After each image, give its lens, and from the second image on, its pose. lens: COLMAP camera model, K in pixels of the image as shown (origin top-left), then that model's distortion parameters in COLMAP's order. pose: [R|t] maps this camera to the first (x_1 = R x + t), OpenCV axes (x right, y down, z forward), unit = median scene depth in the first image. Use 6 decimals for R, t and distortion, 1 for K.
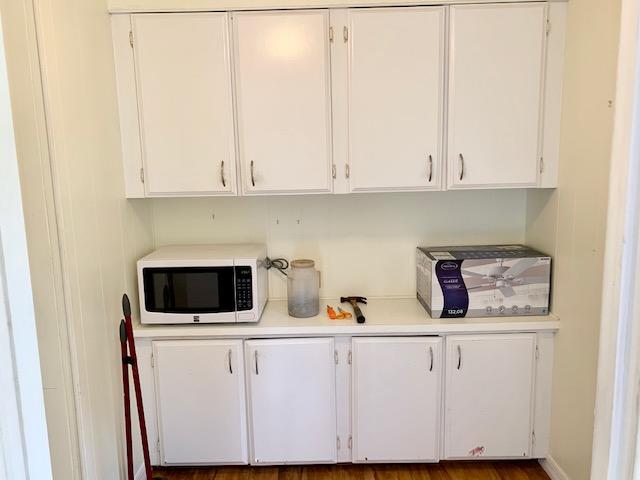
lens RADIAL K [[492.7, 0, 321.7], [0, 492.7, 235.5], [0, 0, 1]] dist [0.051982, -0.080704]
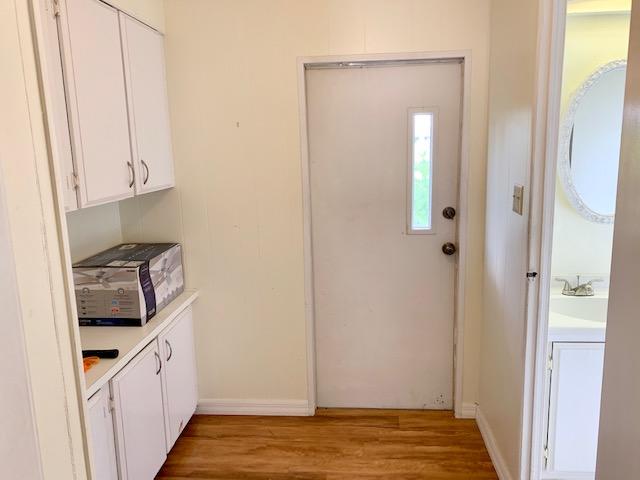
lens RADIAL K [[492.7, 0, 321.7], [0, 492.7, 235.5], [0, 0, 1]] dist [0.051982, -0.080704]
pose [[0.072412, -0.156618, 0.985001, -0.708173], [0.175105, 0.974250, 0.142036, -0.087112], [-0.981883, 0.162194, 0.097972, 0.527611]]
